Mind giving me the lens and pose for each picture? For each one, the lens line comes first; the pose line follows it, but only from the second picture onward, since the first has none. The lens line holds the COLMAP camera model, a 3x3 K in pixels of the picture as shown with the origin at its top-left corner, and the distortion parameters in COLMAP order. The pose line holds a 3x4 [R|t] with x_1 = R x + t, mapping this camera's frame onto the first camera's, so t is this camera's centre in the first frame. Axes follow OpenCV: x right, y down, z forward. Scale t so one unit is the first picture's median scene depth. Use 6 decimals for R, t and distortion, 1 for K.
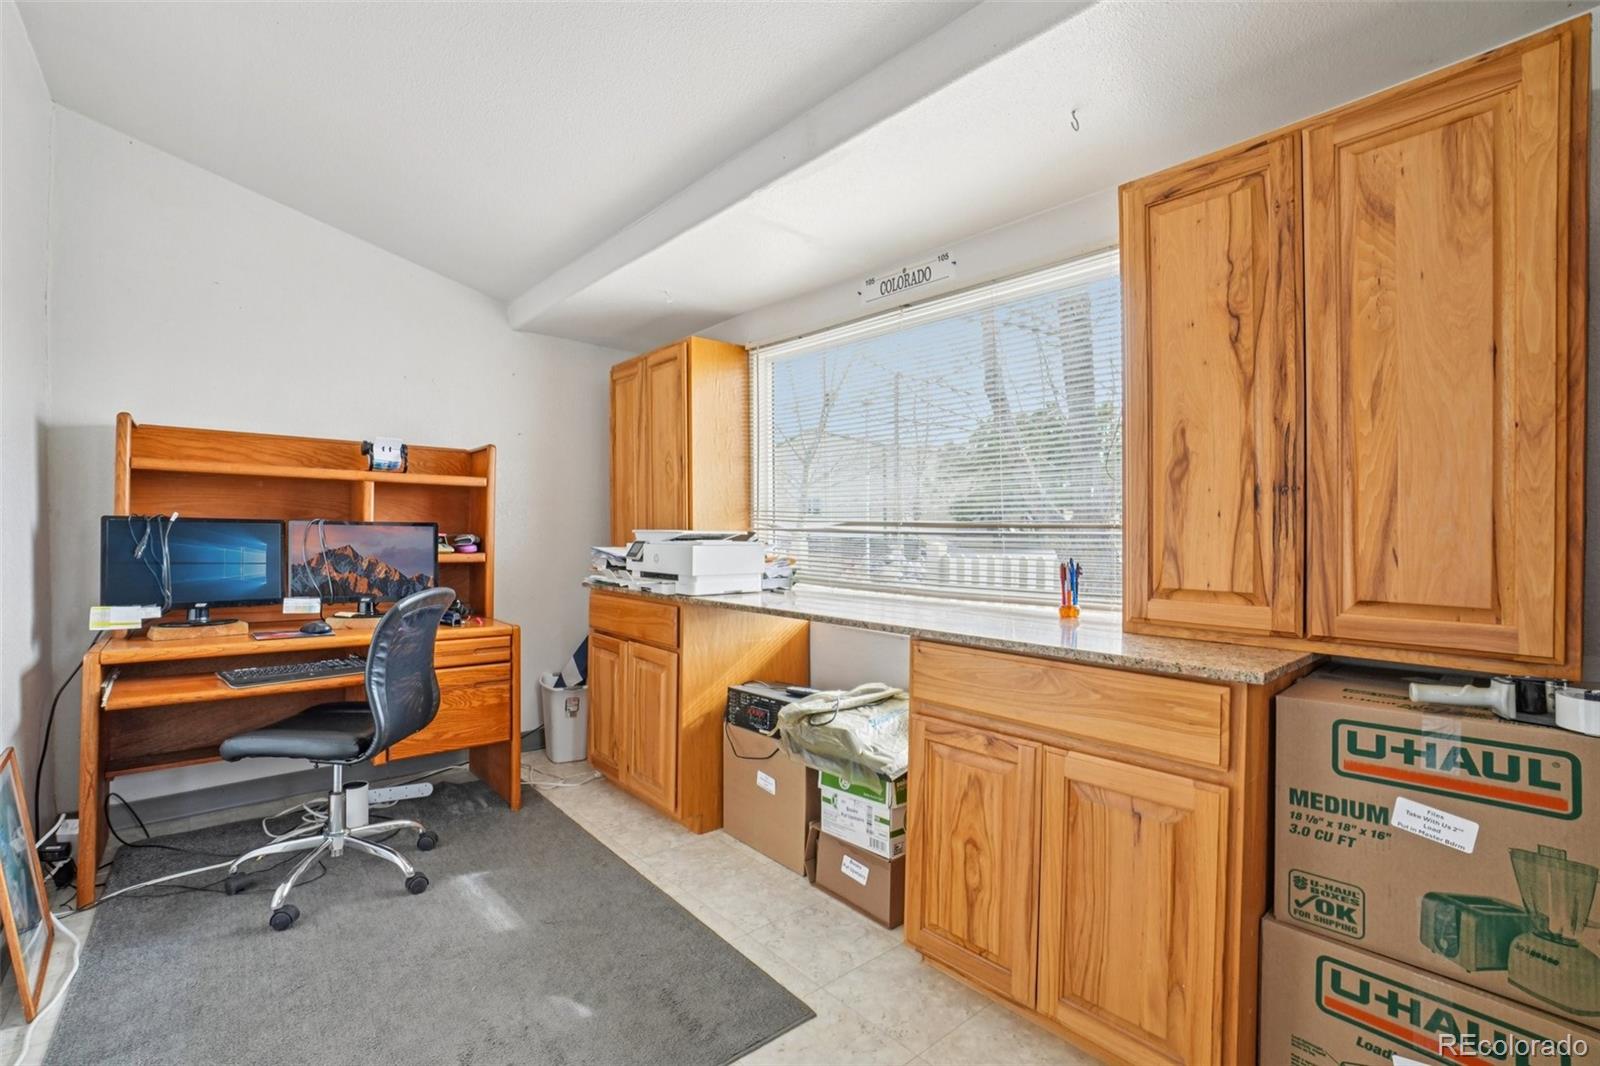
lens RADIAL K [[716.5, 0, 797.2], [0, 716.5, 527.6], [0, 0, 1]] dist [-0.060175, 0.023210]
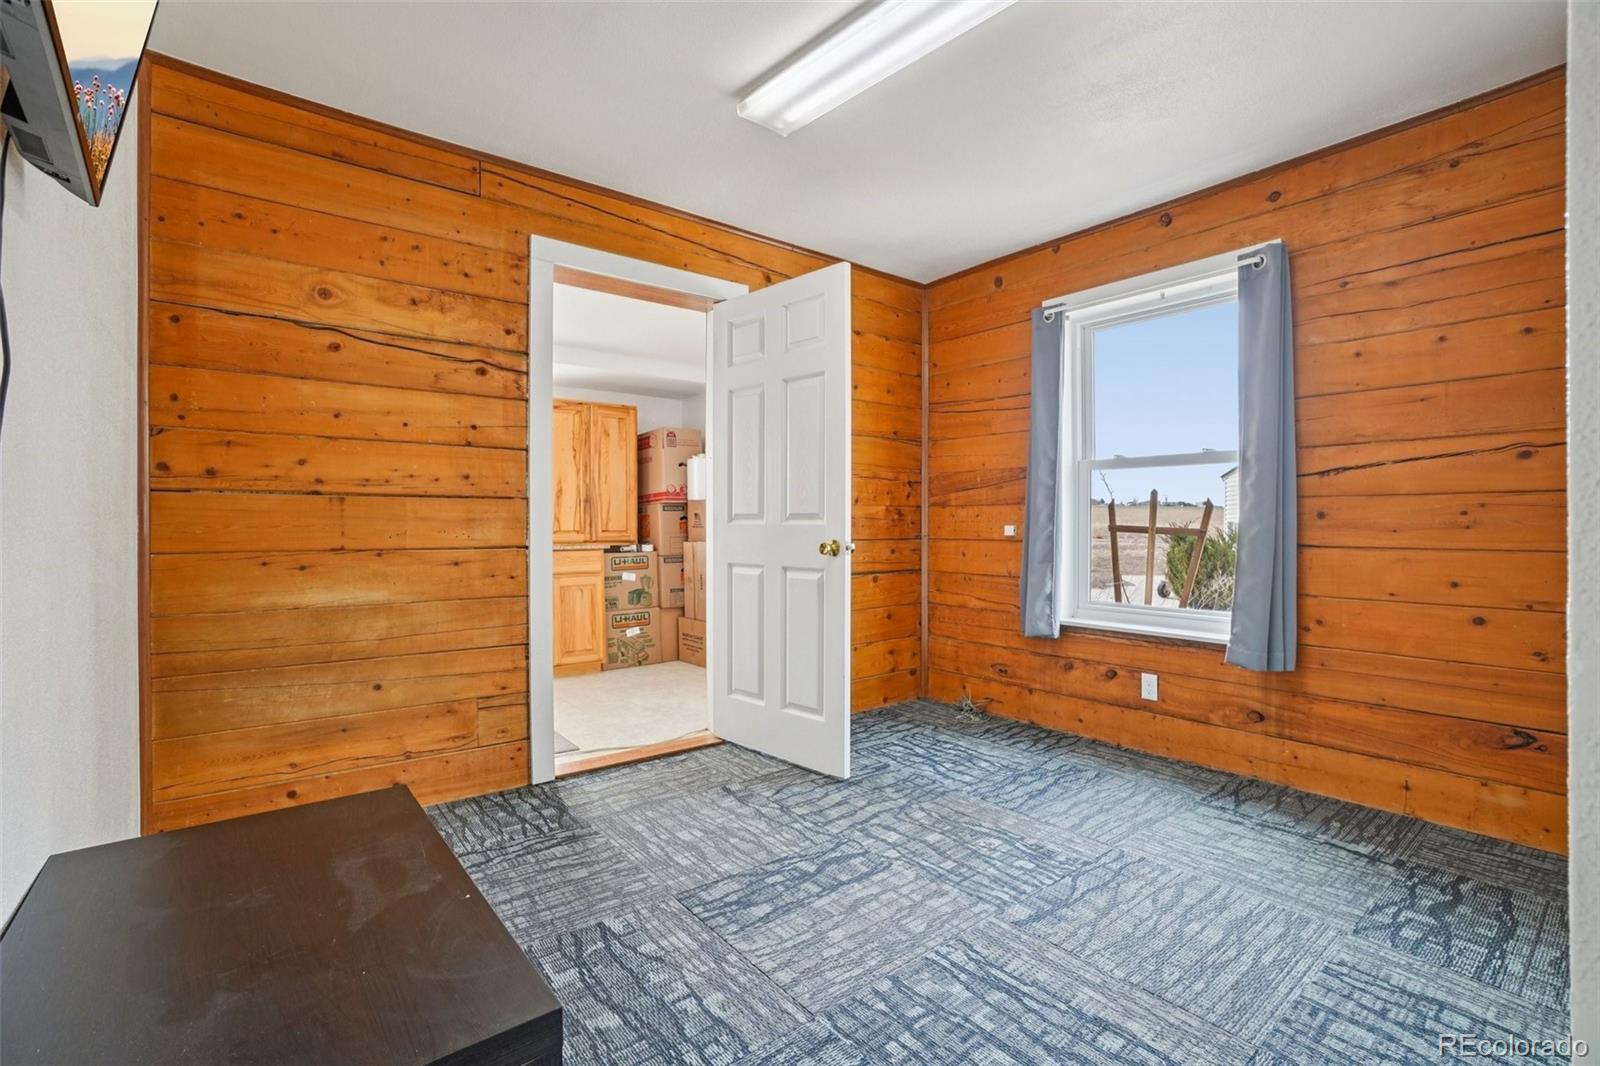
lens RADIAL K [[716.5, 0, 797.2], [0, 716.5, 527.6], [0, 0, 1]] dist [-0.060175, 0.023210]
pose [[0.035227, 0.000151, 0.999379, -3.198603], [0.015600, 0.999878, -0.000701, 0.109037], [-0.999258, 0.015615, 0.035220, -0.239927]]
